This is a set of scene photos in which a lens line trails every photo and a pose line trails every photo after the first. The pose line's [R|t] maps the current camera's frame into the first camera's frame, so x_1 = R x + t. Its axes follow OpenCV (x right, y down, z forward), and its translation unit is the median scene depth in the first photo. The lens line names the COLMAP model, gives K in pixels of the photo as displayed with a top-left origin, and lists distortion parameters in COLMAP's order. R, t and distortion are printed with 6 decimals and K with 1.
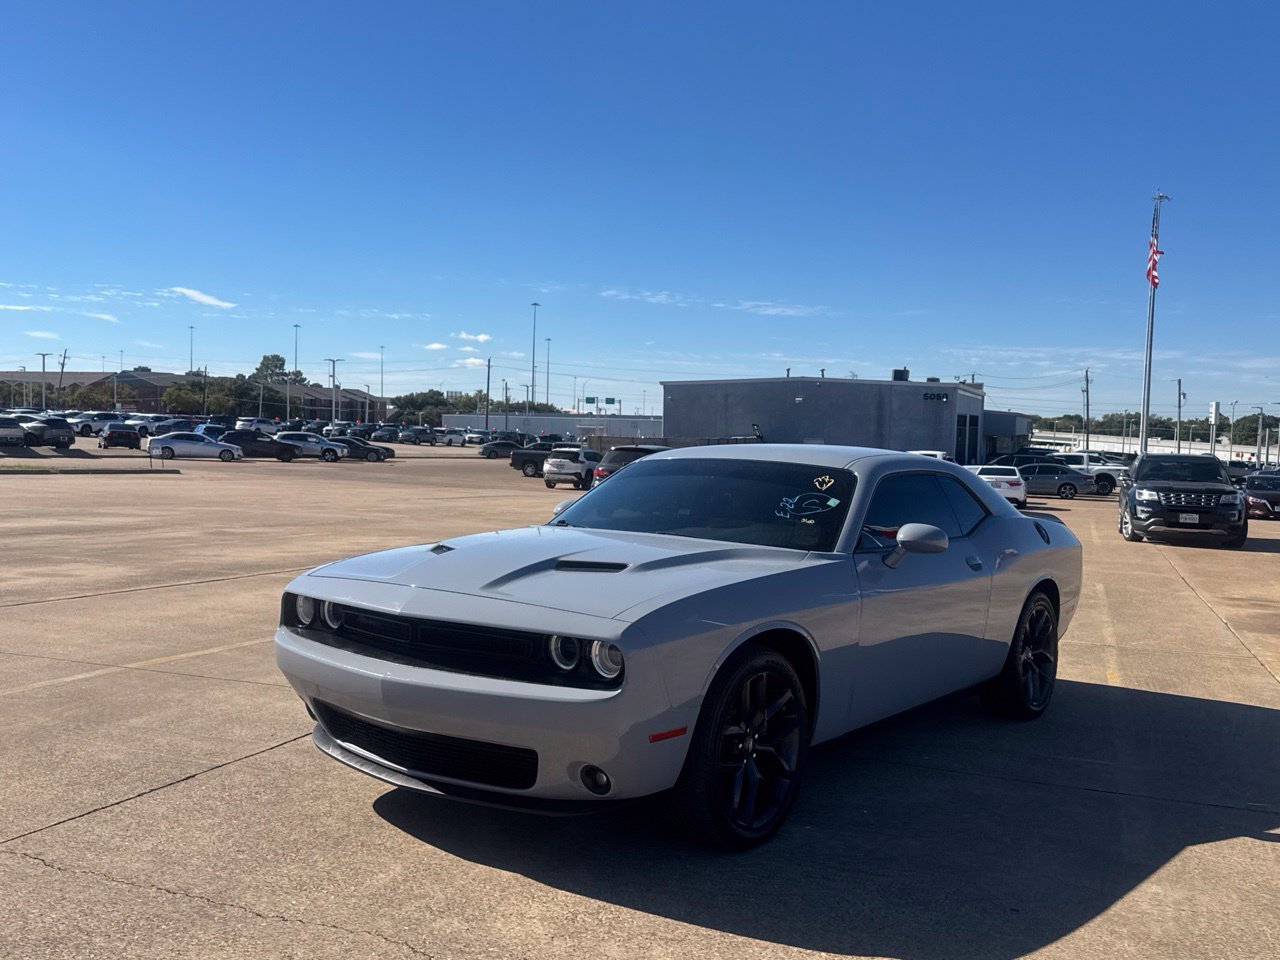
lens RADIAL K [[1162.6, 0, 638.2], [0, 1162.6, 484.7], [0, 0, 1]] dist [0.055801, 0.000000]
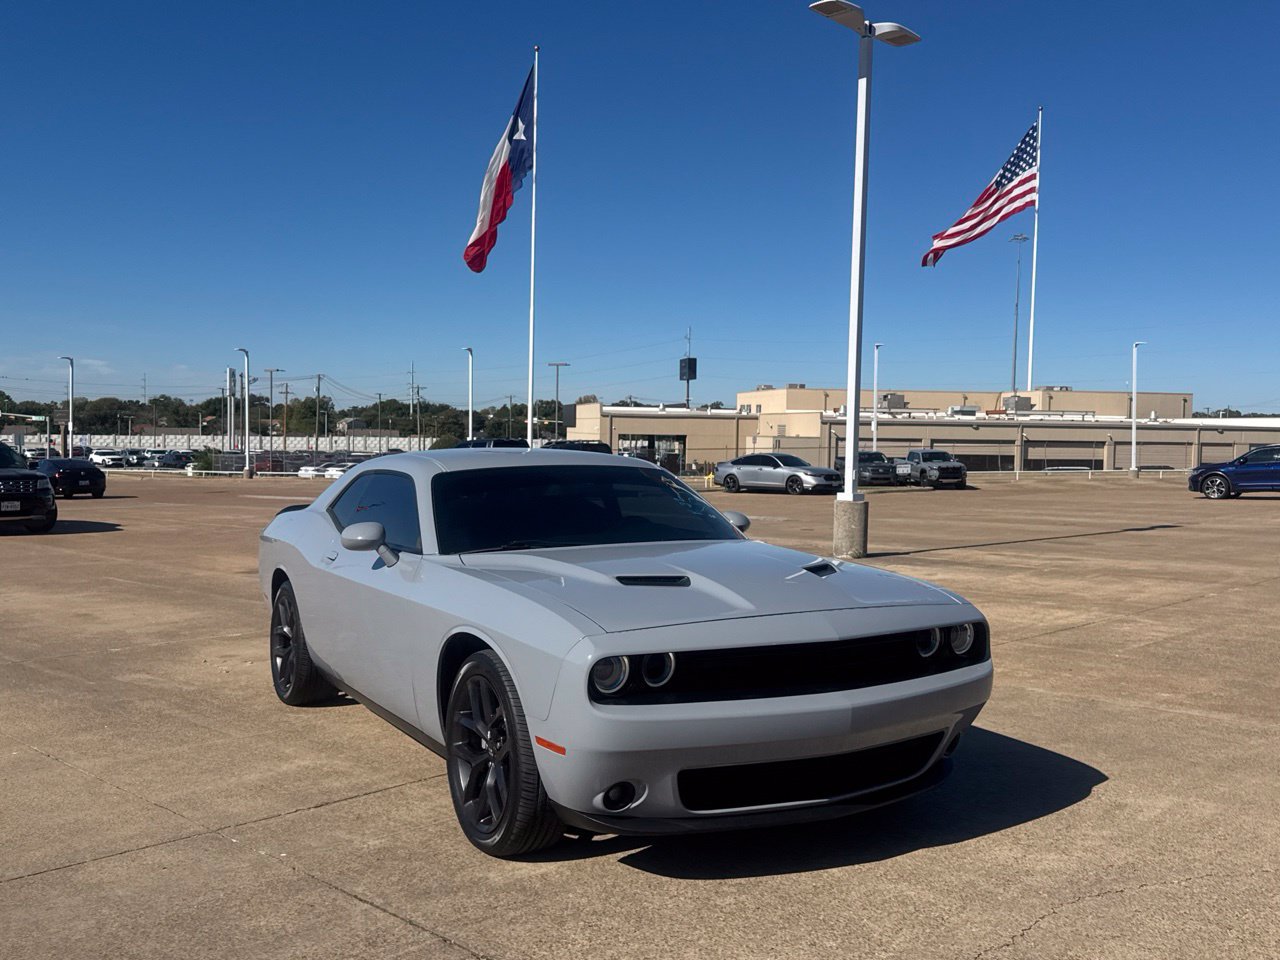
lens RADIAL K [[1162.6, 0, 637.4], [0, 1162.6, 474.7], [0, 0, 1]] dist [0.055801, 0.000000]
pose [[0.401558, -0.050190, 0.914457, -0.206356], [0.040363, 0.998497, 0.037078, -0.012298], [-0.914944, 0.022021, 0.402980, 0.135540]]
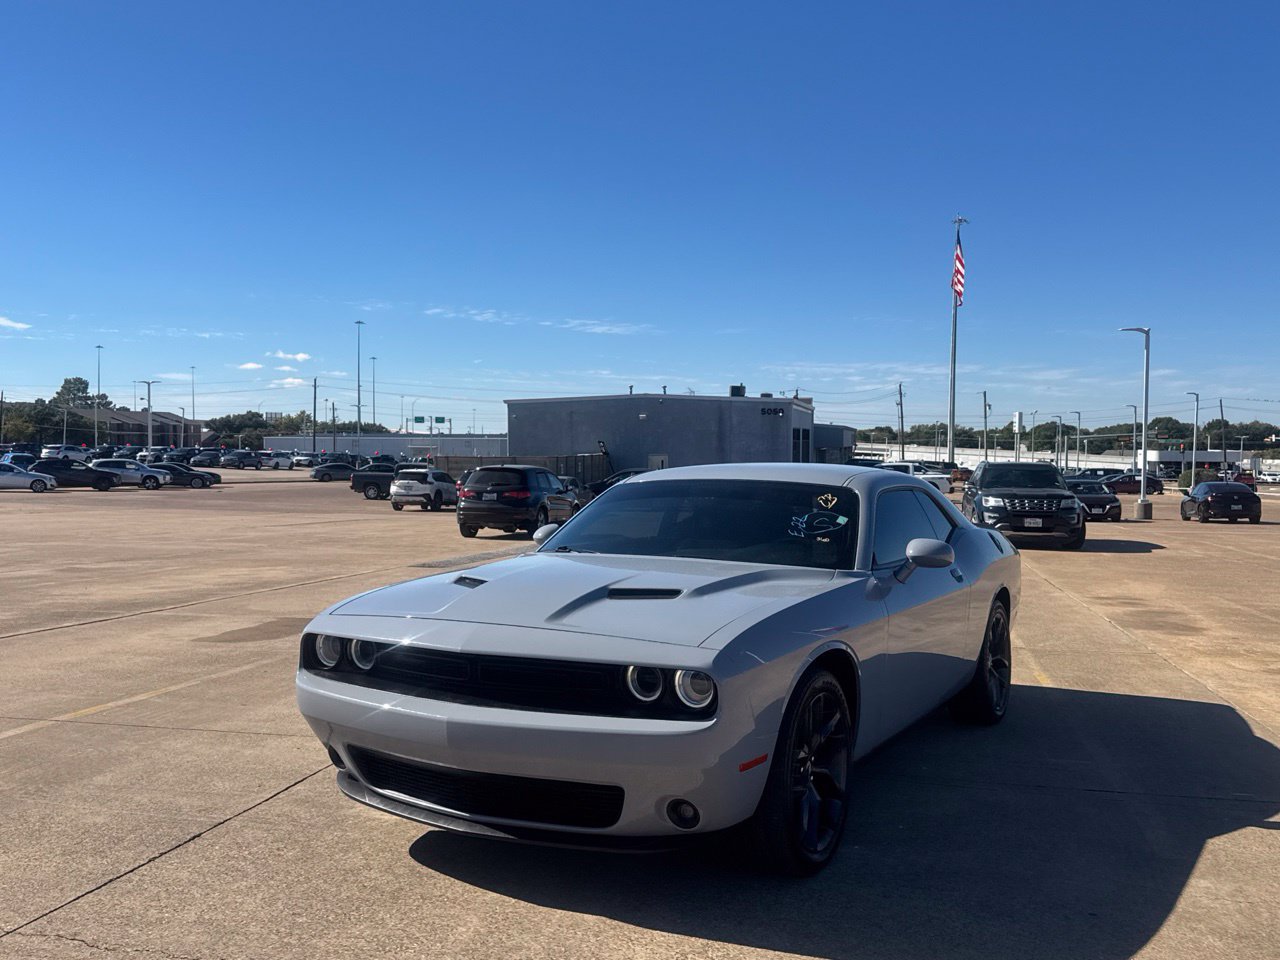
lens RADIAL K [[1162.6, 0, 636.6], [0, 1162.6, 472.5], [0, 0, 1]] dist [0.055801, 0.000000]
pose [[0.989436, -0.023406, 0.143068, -0.034958], [0.027011, 0.999363, -0.023306, -0.001710], [-0.142431, 0.026924, 0.989438, 0.005024]]
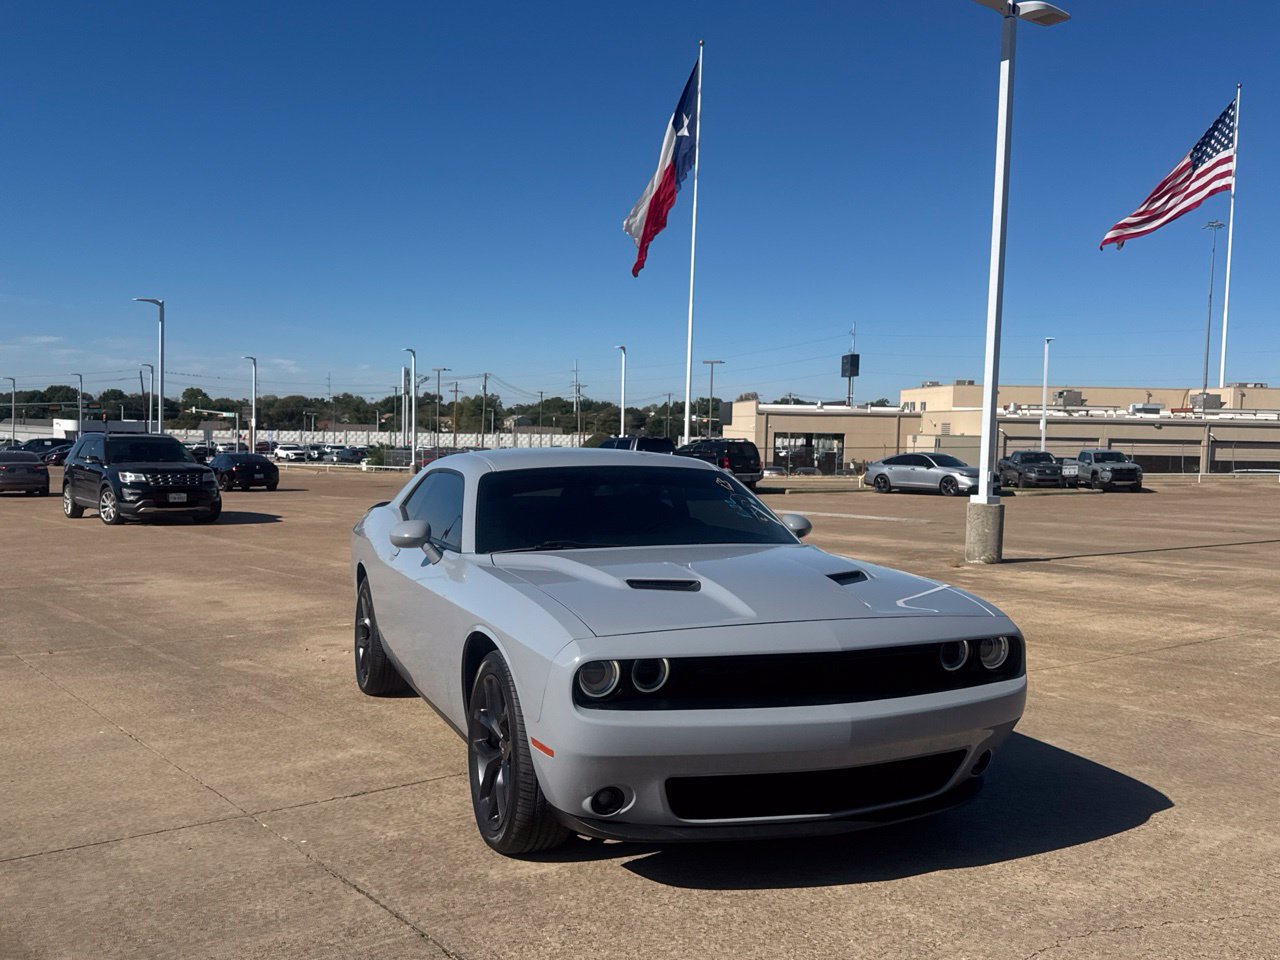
lens RADIAL K [[1162.6, 0, 643.2], [0, 1162.6, 487.3], [0, 0, 1]] dist [0.055801, 0.000000]
pose [[0.519968, -0.056630, 0.852306, -0.193234], [0.035412, 0.998371, 0.044731, -0.012042], [-0.853451, 0.006923, 0.521127, 0.115226]]
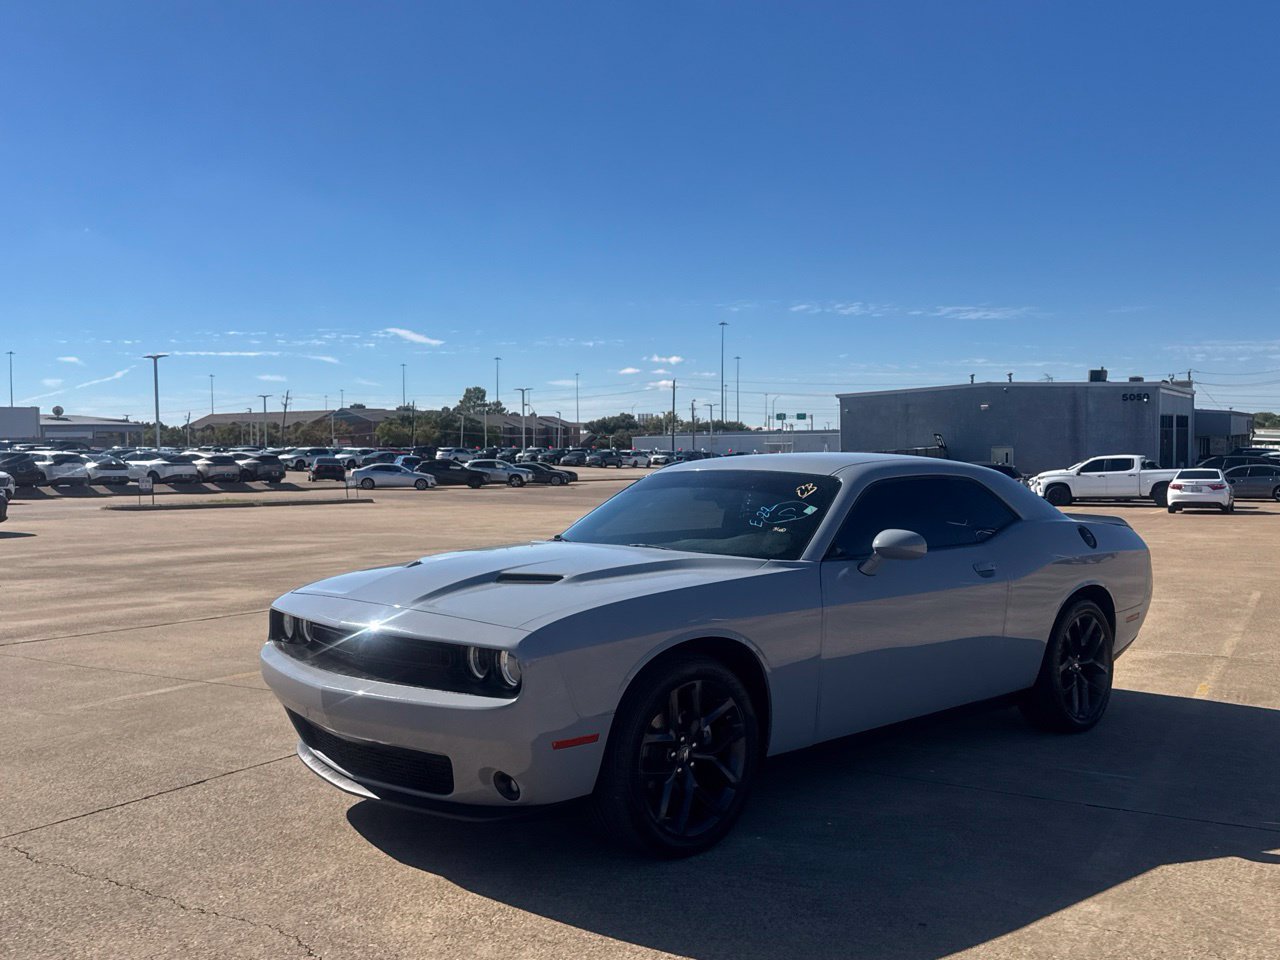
lens RADIAL K [[1162.6, 0, 636.2], [0, 1162.6, 490.2], [0, 0, 1]] dist [0.055801, 0.000000]
pose [[0.985466, -0.031445, -0.166936, 0.042885], [0.029563, 0.999468, -0.013745, 0.001737], [0.167280, 0.008610, 0.985872, 0.000639]]
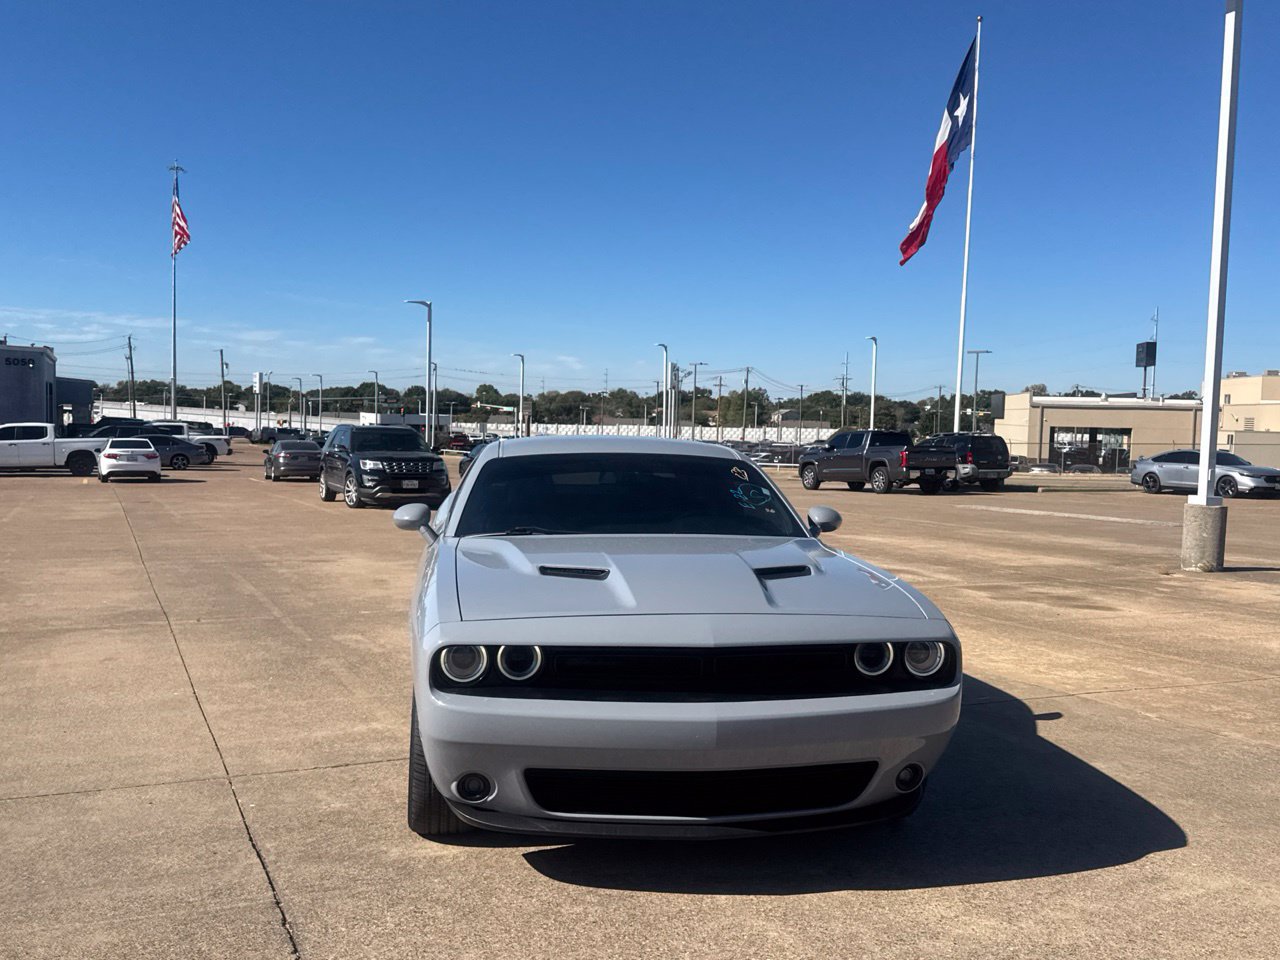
lens RADIAL K [[1162.6, 0, 636.0], [0, 1162.6, 479.1], [0, 0, 1]] dist [0.055801, 0.000000]
pose [[0.705183, -0.045228, 0.707581, -0.155365], [0.028932, 0.998968, 0.035020, -0.008712], [-0.708435, -0.004224, 0.705764, 0.074196]]
